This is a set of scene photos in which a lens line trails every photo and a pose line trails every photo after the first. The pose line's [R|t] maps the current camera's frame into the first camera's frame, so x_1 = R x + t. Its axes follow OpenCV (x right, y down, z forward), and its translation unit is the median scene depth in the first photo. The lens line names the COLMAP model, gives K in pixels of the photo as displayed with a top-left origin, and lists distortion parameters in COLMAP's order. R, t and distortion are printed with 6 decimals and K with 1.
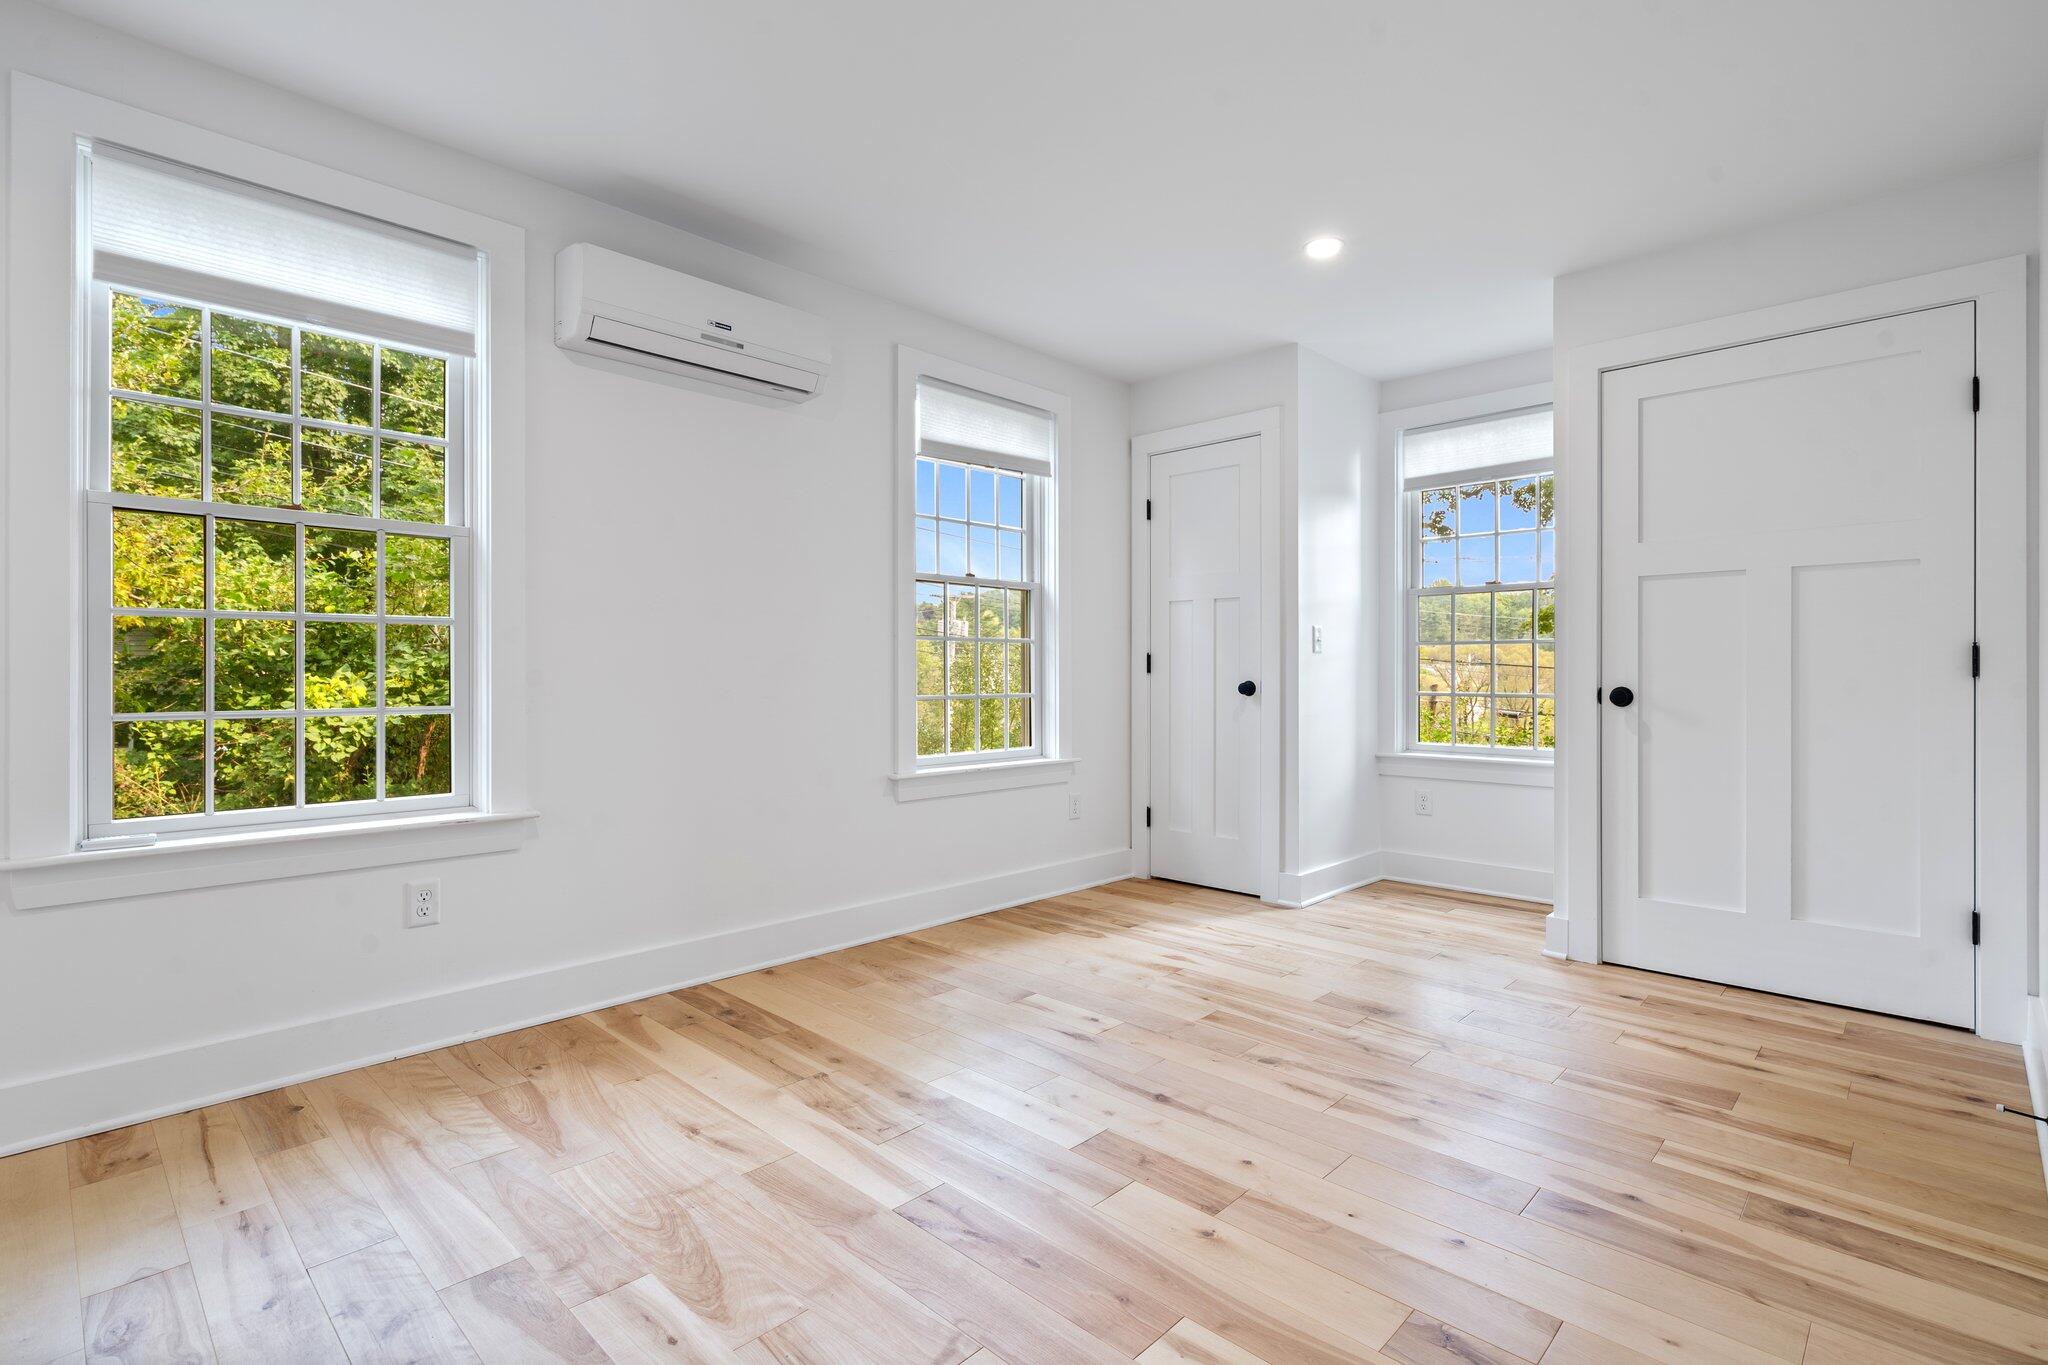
lens RADIAL K [[927.5, 0, 1024.0], [0, 927.5, 675.4], [0, 0, 1]] dist [-0.011238, 0.004205]
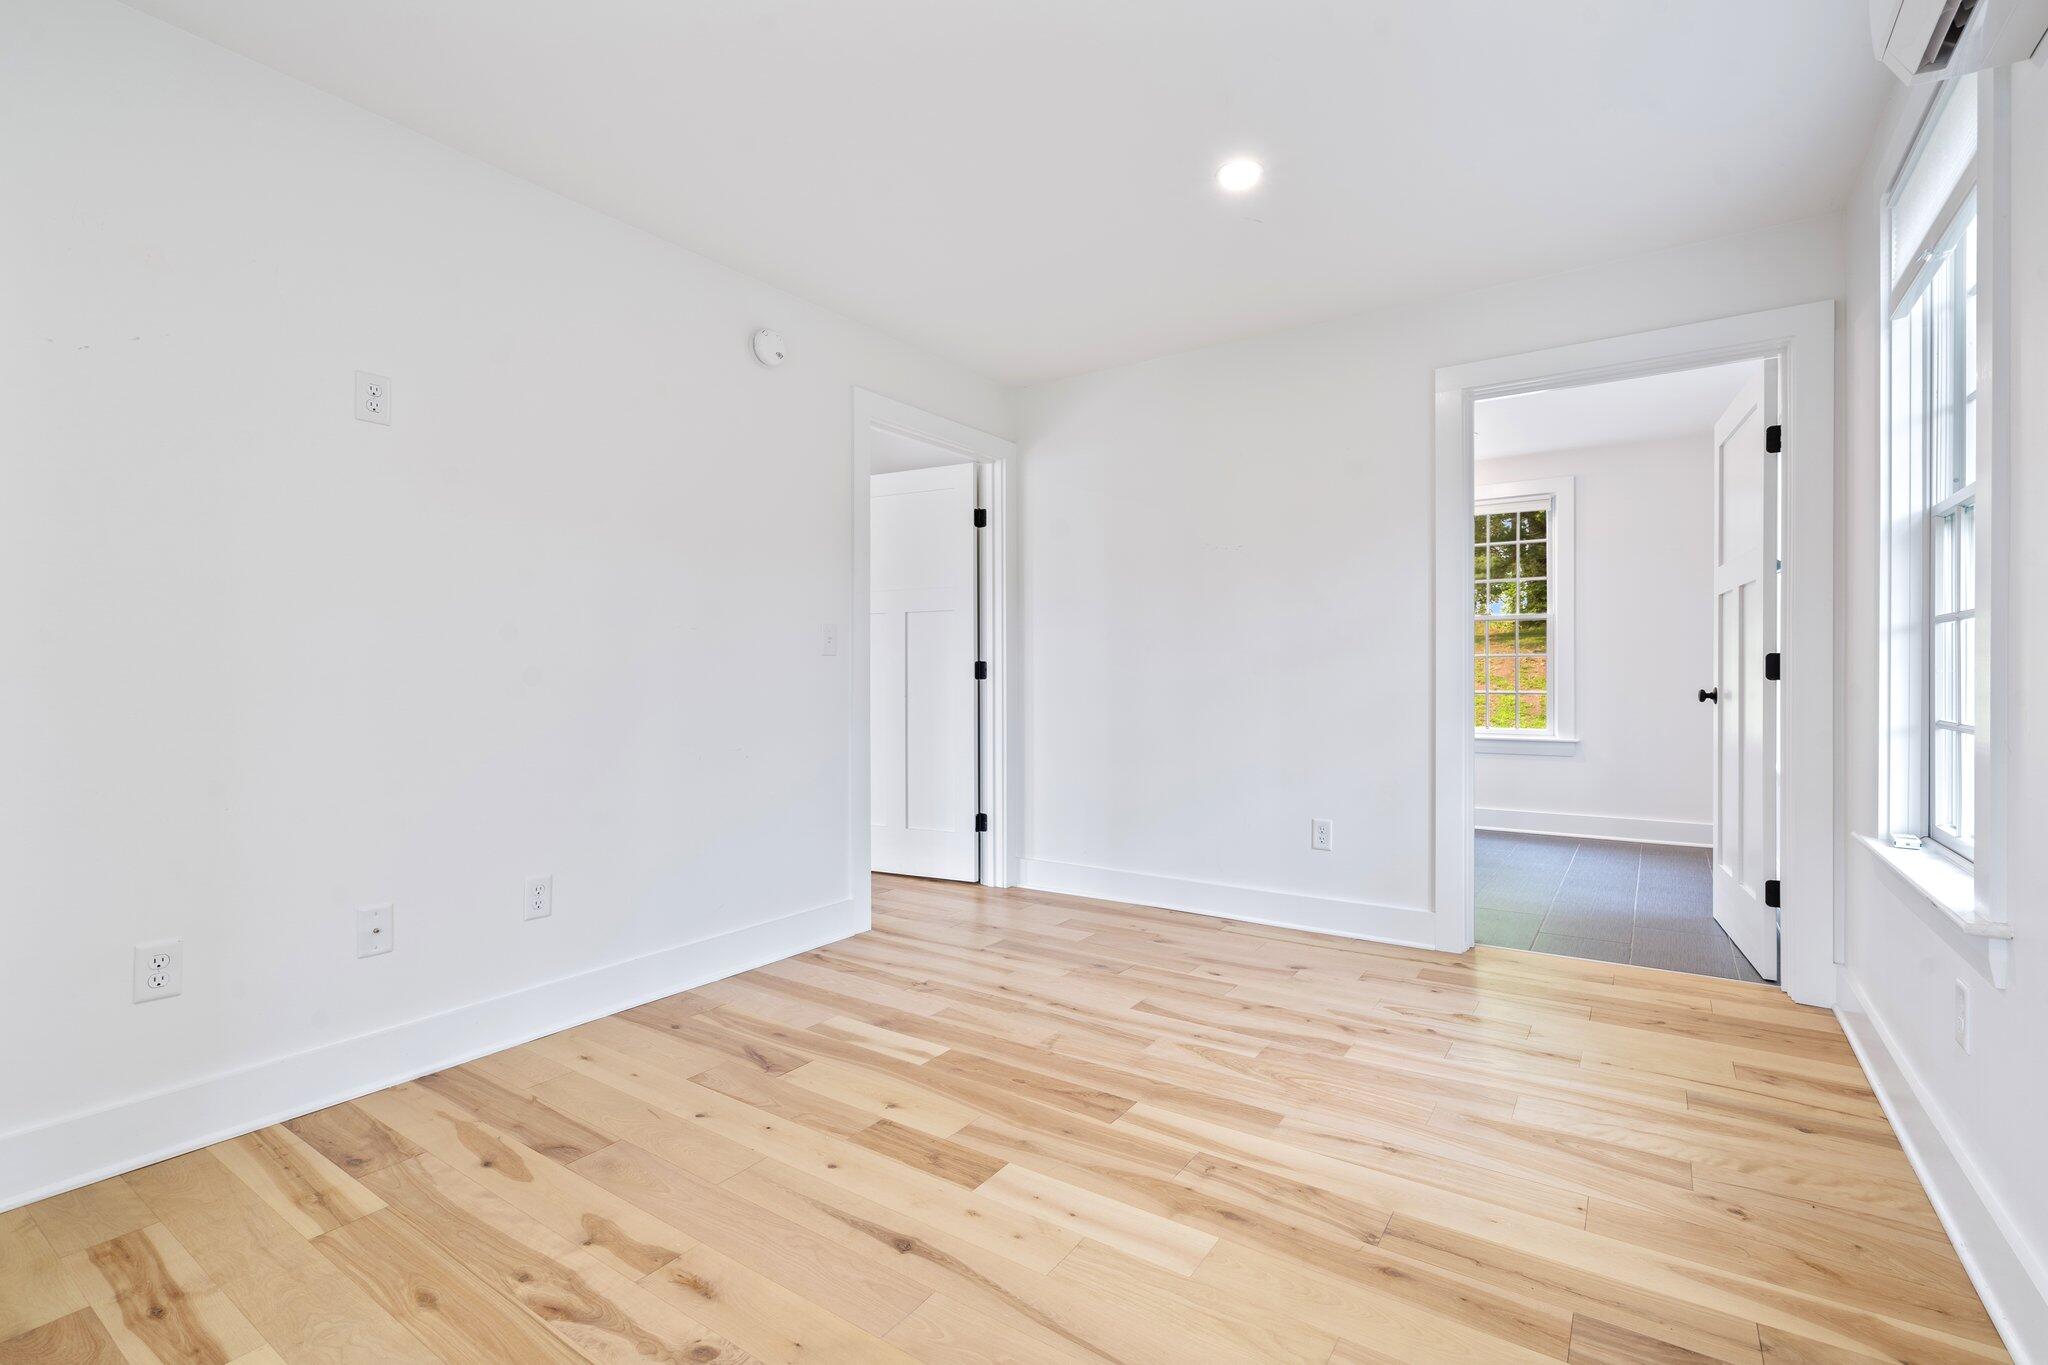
lens RADIAL K [[927.5, 0, 1023.6], [0, 927.5, 676.1], [0, 0, 1]] dist [-0.011238, 0.004205]
pose [[-0.985826, -0.000145, -0.167772, 0.199509], [-0.001098, 0.999984, 0.005589, -0.012685], [0.167769, 0.005695, -0.985810, 1.965557]]
